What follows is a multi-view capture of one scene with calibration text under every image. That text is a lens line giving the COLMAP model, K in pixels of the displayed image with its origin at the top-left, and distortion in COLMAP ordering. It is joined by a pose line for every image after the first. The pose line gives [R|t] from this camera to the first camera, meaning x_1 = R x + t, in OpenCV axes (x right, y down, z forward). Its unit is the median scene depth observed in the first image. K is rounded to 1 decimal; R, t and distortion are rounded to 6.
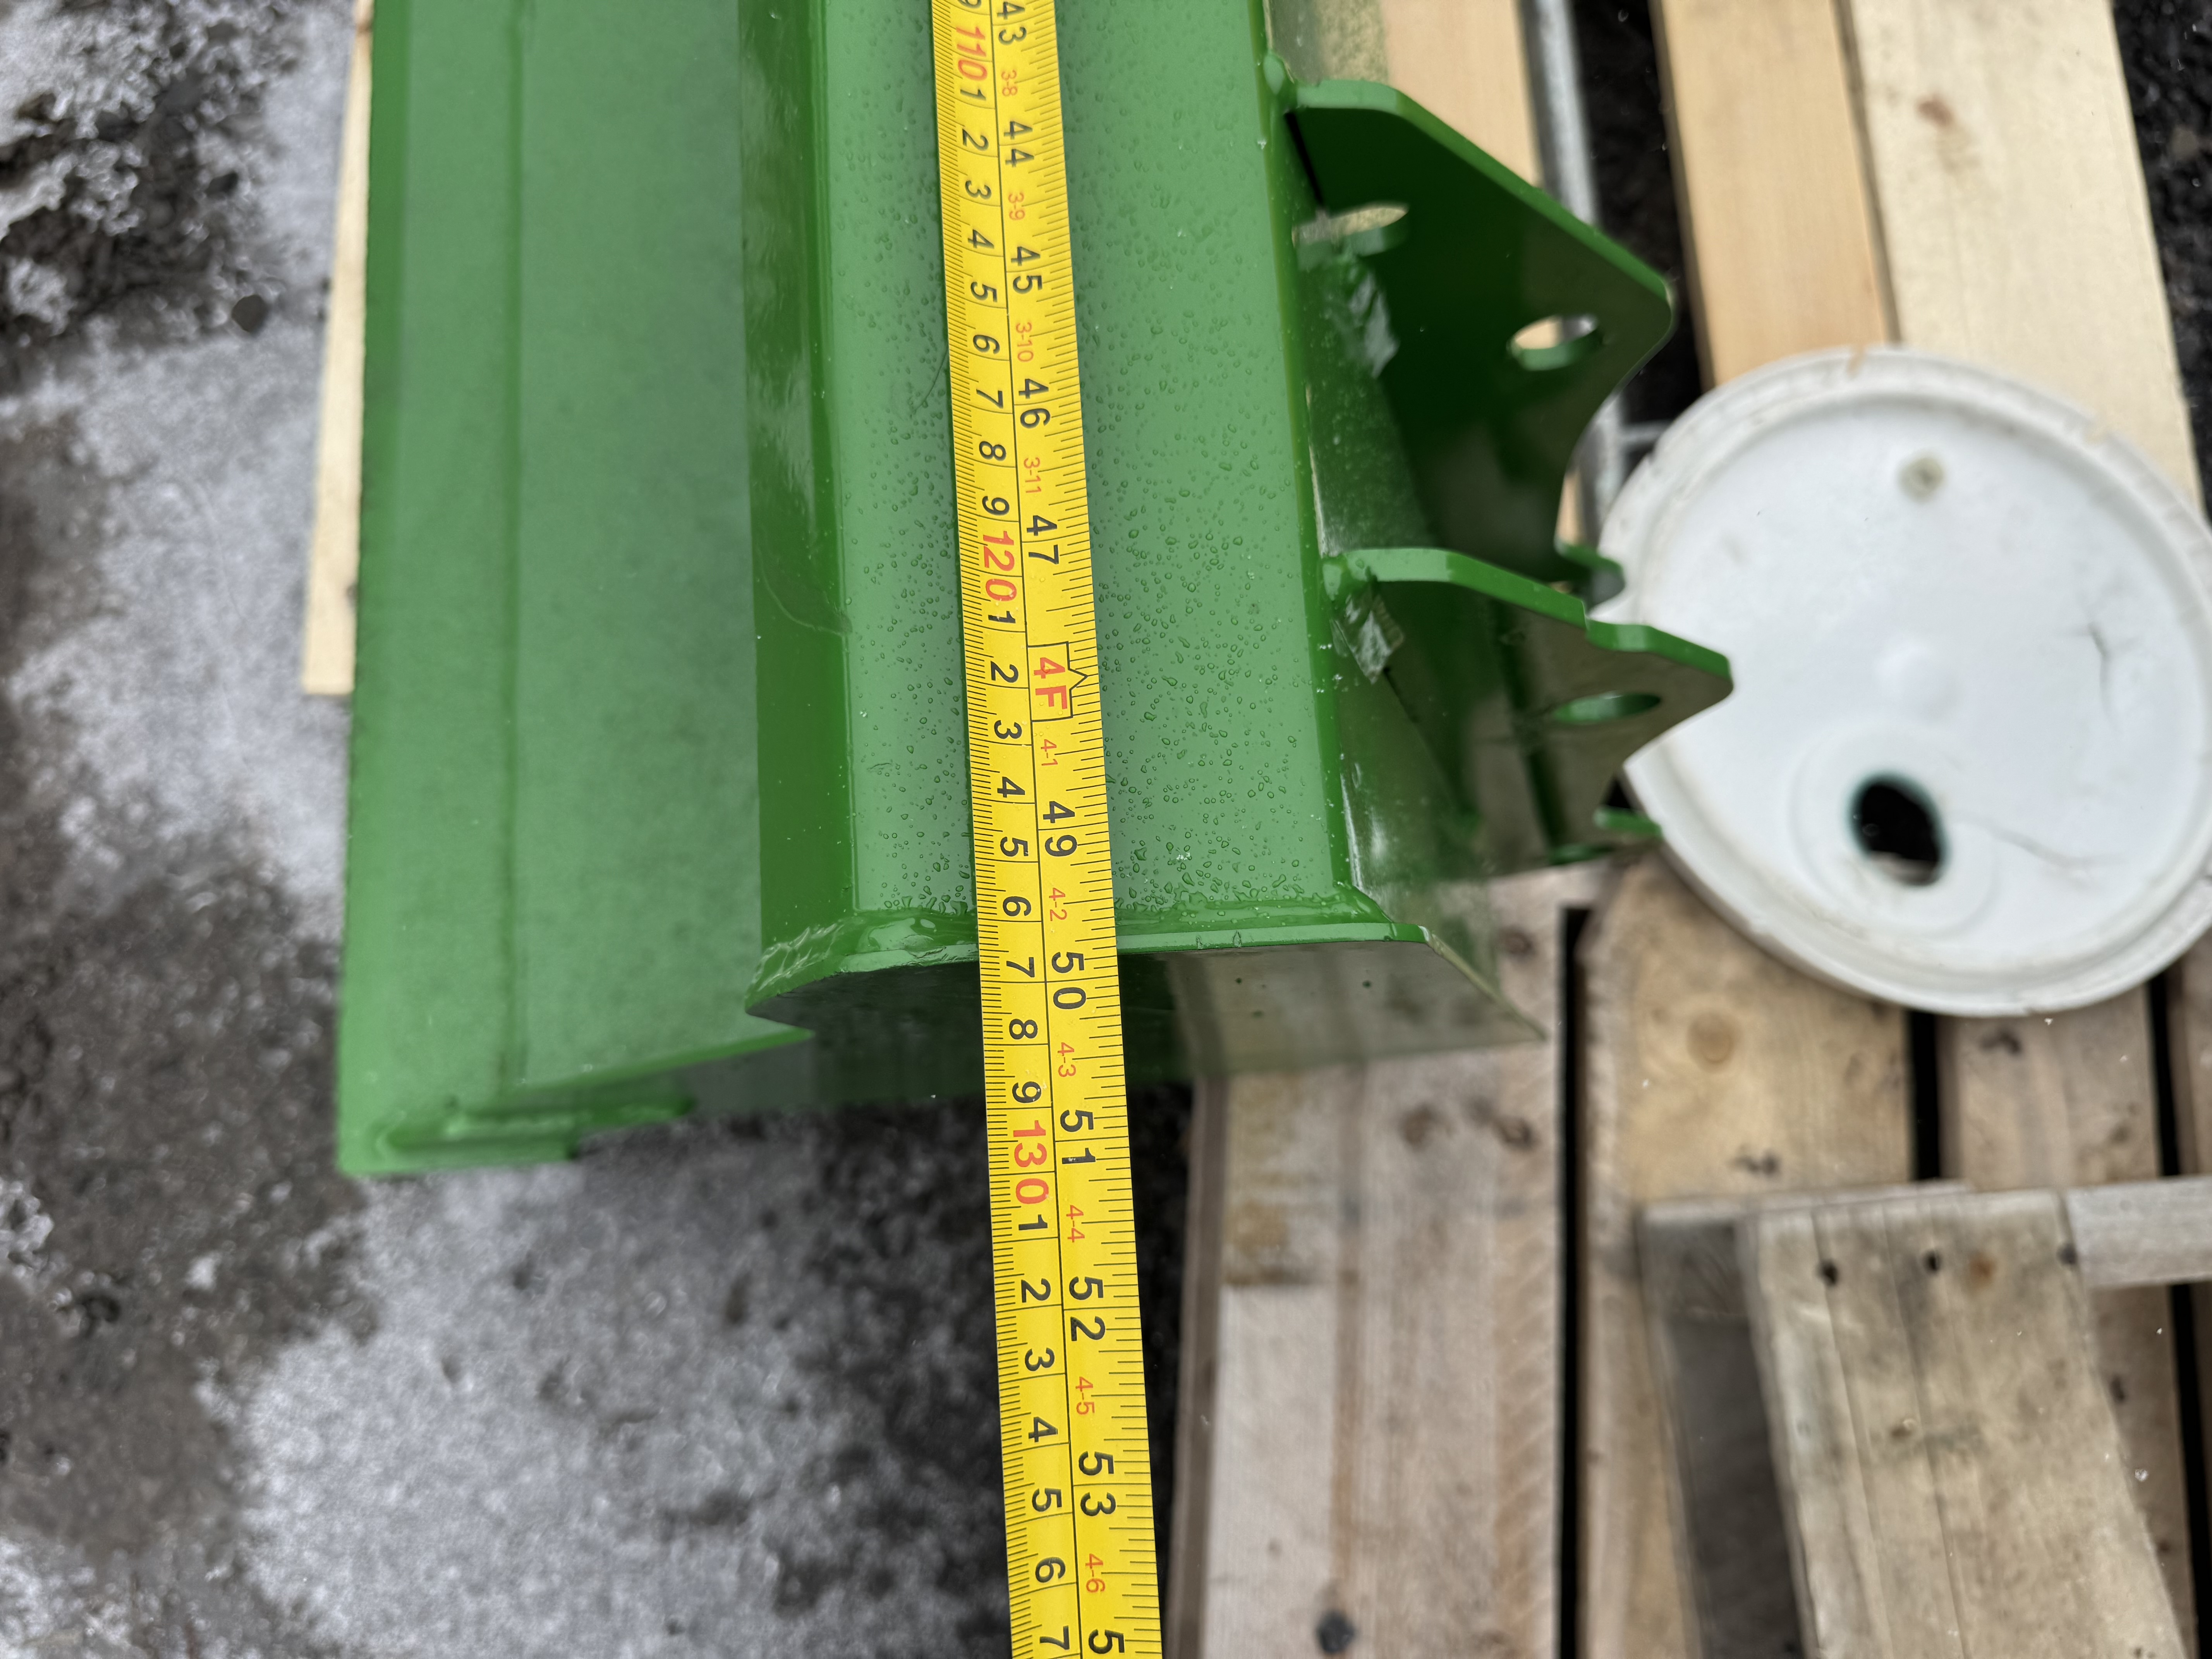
lens RADIAL K [[1553.4, 0, 1106.0], [0, 1553.4, 829.5], [0, 0, 1]] dist [-0.024377, 0.002027]
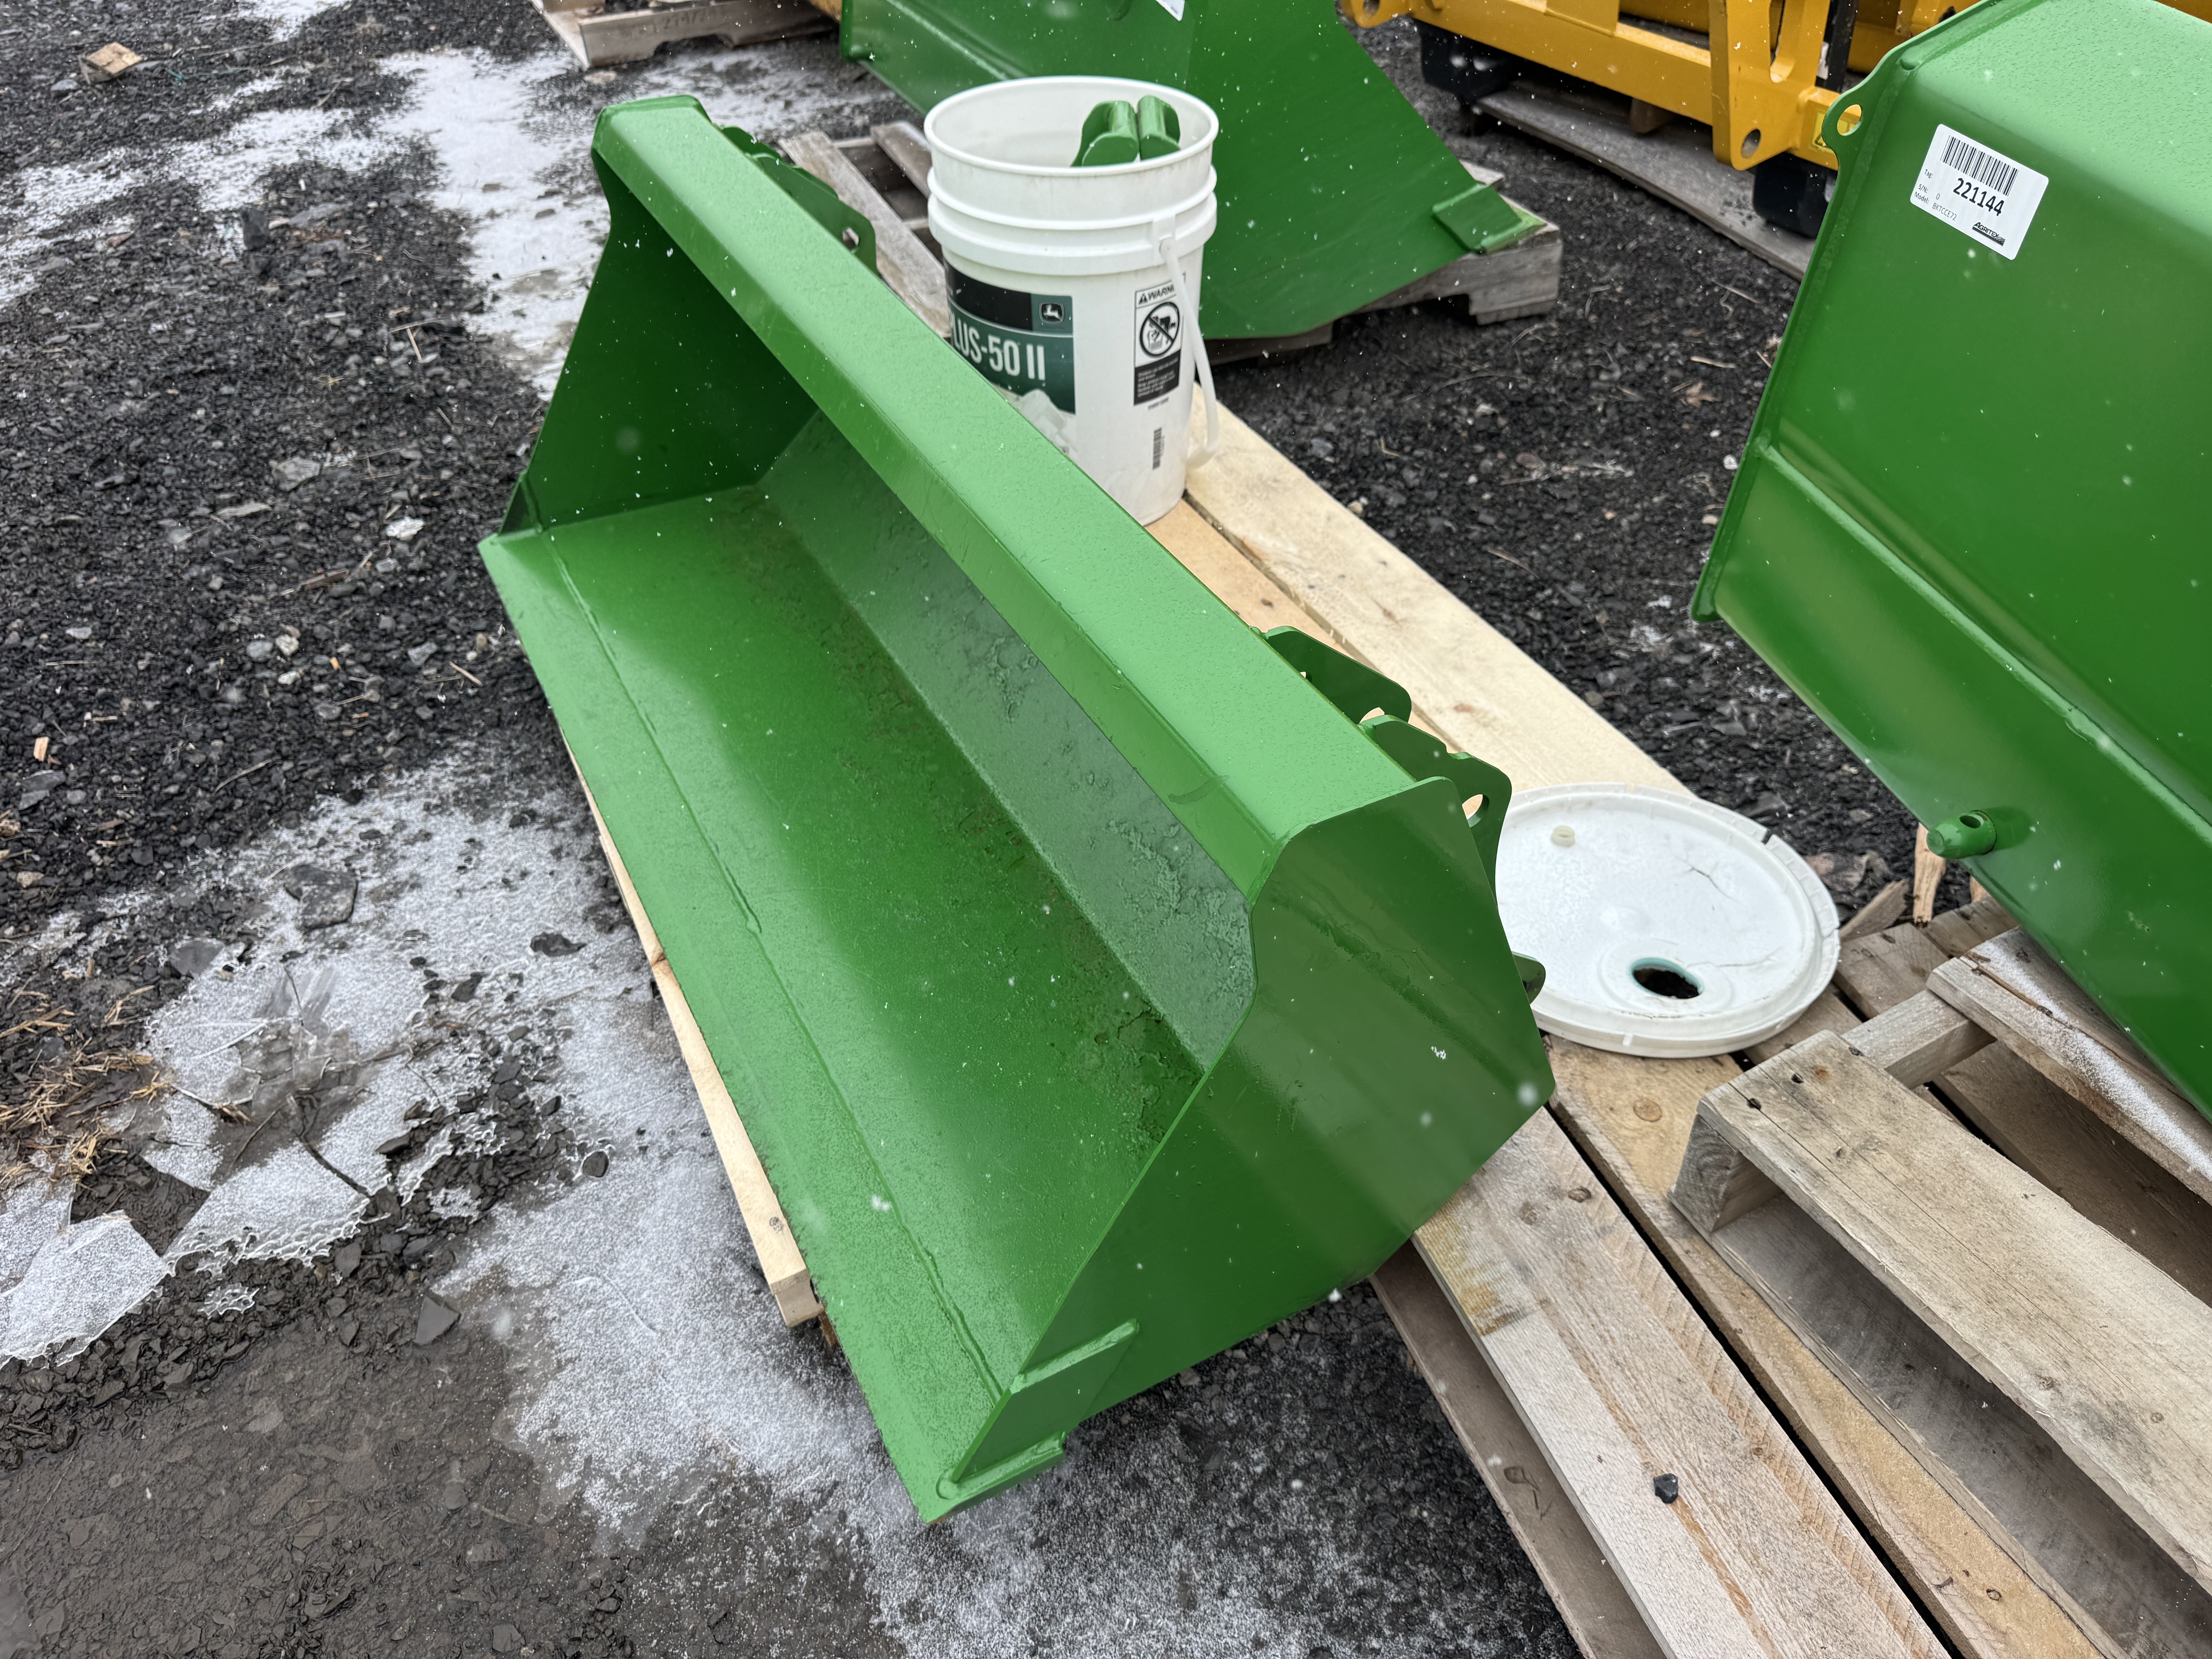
lens RADIAL K [[1491.2, 0, 1114.8], [0, 1491.2, 895.4], [0, 0, 1]] dist [-0.005040, -0.005026]
pose [[0.906797, -0.347200, 0.239106, -0.360113], [0.421469, 0.758908, -0.496409, 0.421585], [-0.009106, 0.550918, 0.834510, -0.393611]]
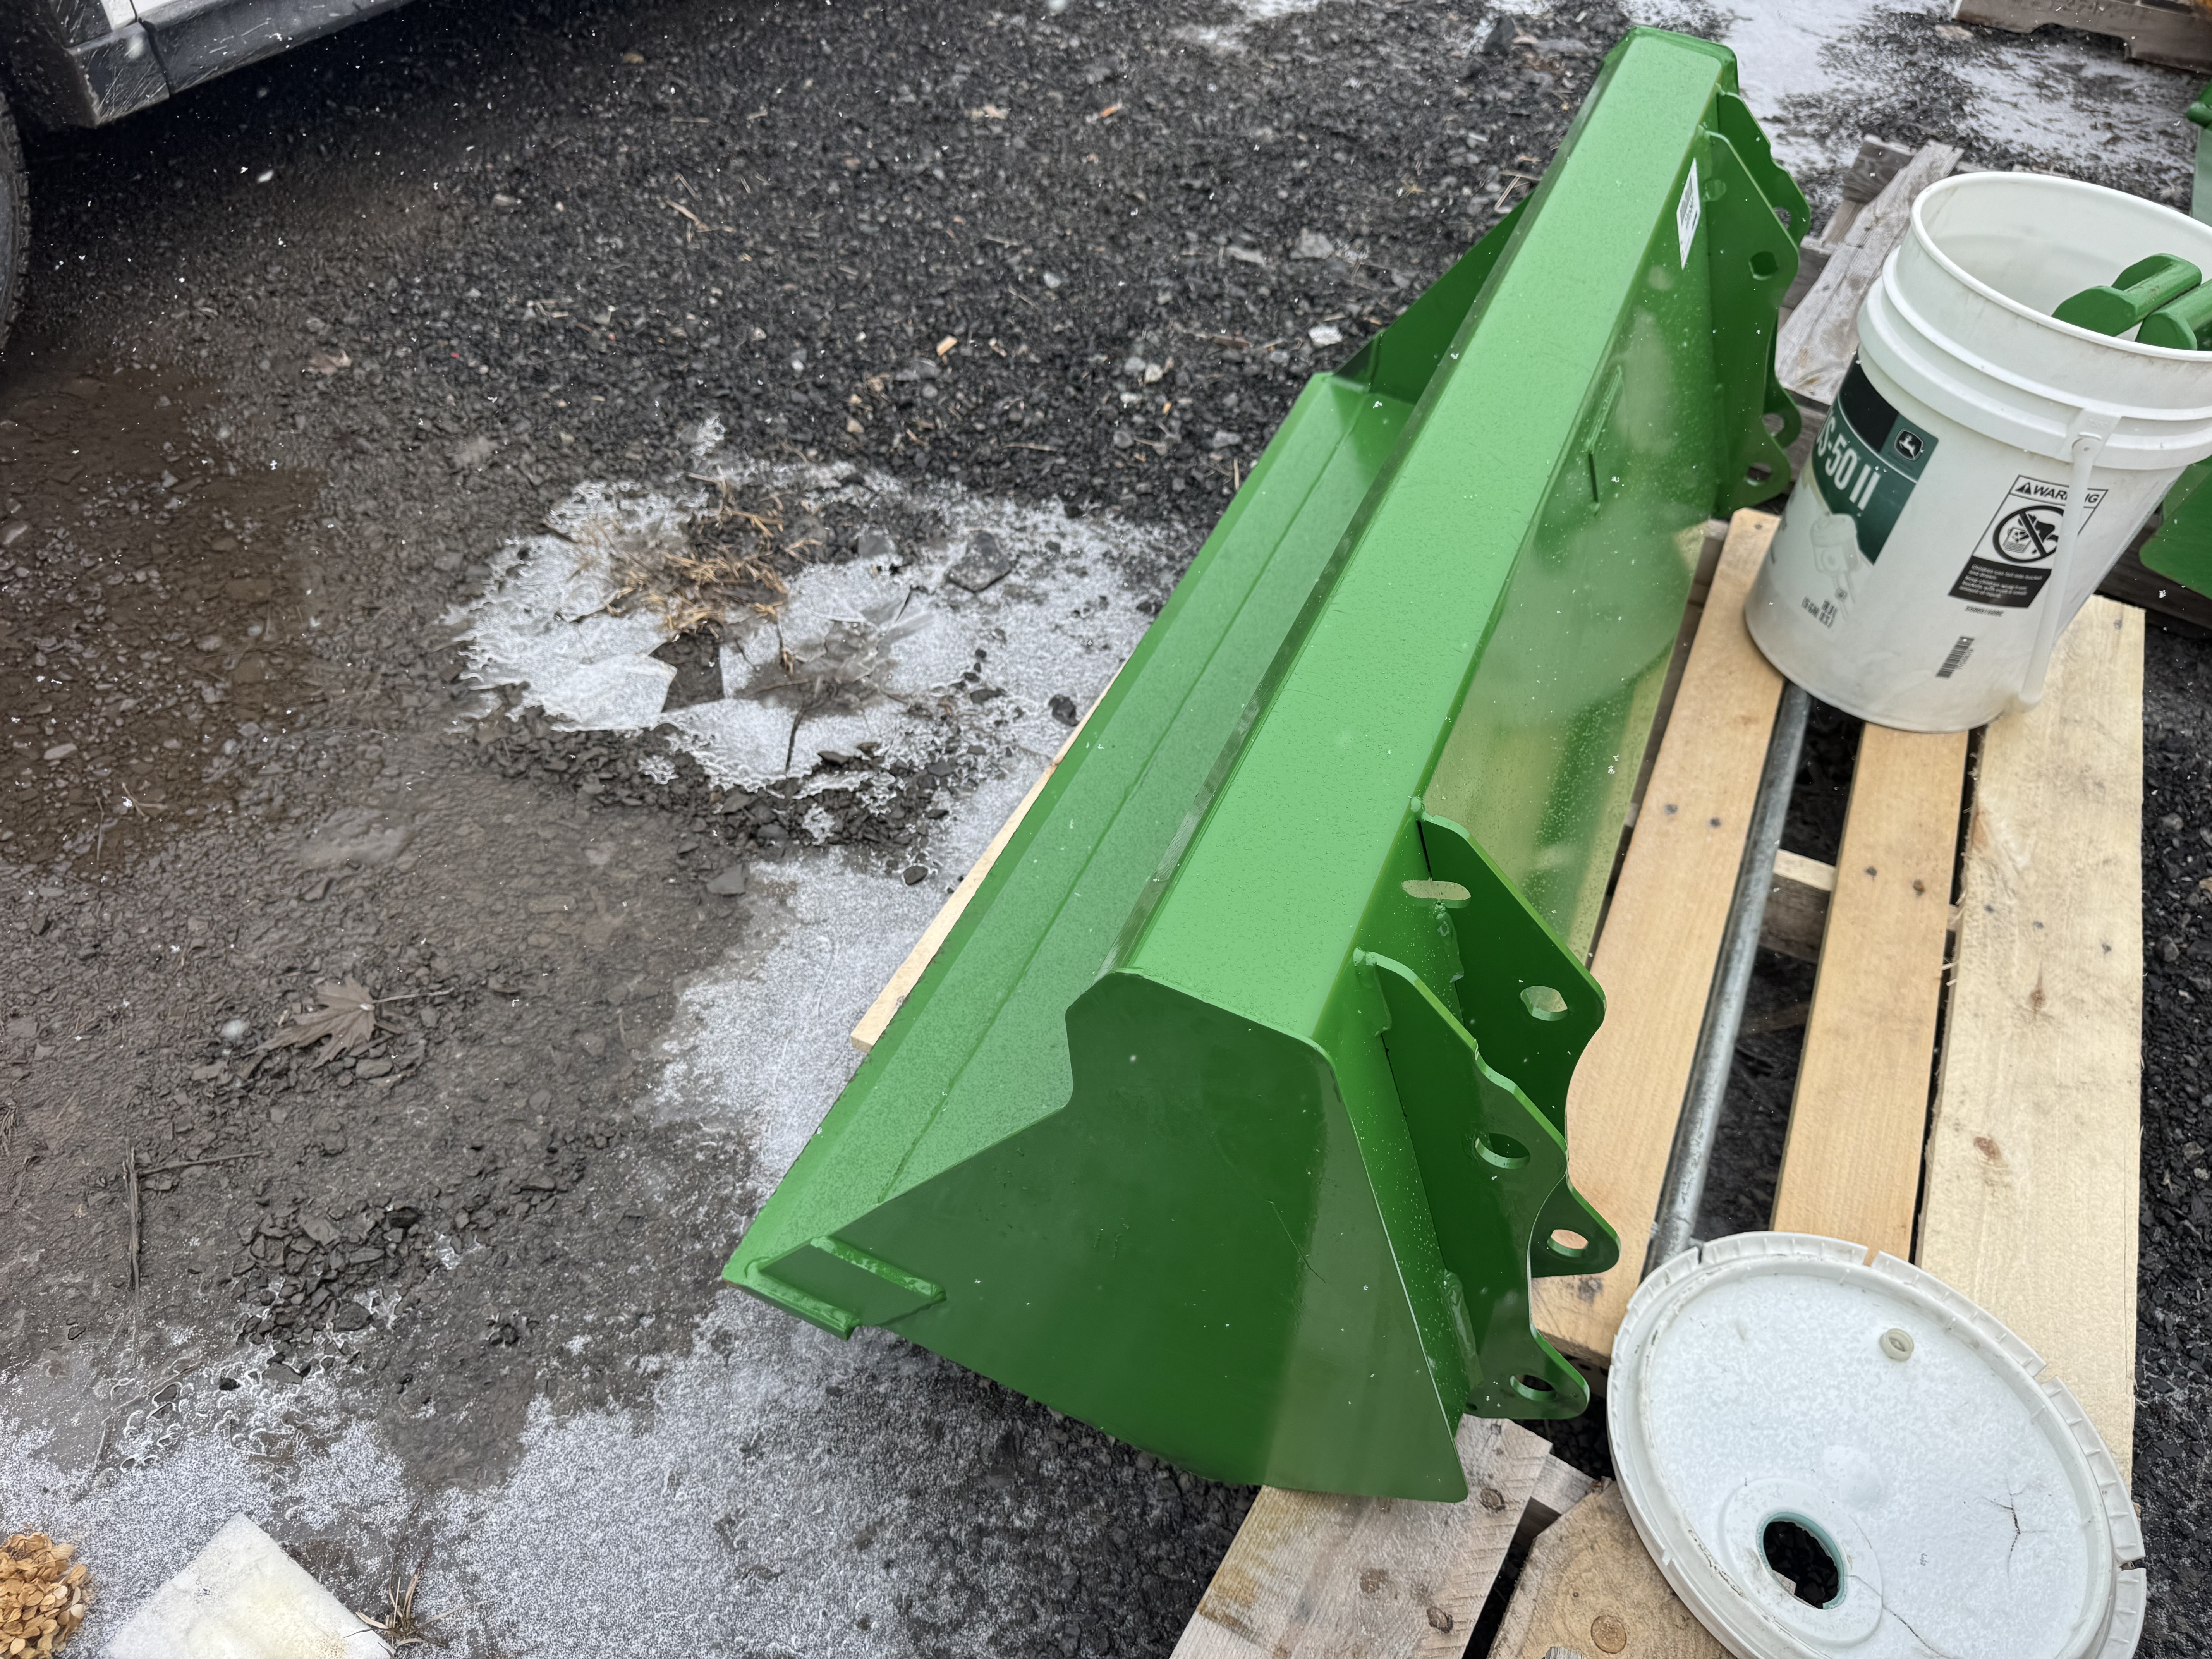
lens RADIAL K [[1462.3, 0, 1122.7], [0, 1462.3, 901.0], [0, 0, 1]] dist [0.145661, -0.233813]
pose [[0.893646, 0.335790, -0.297727, 0.152217], [-0.441243, 0.778462, -0.446433, 0.324875], [0.081861, 0.530323, 0.843834, -0.358307]]
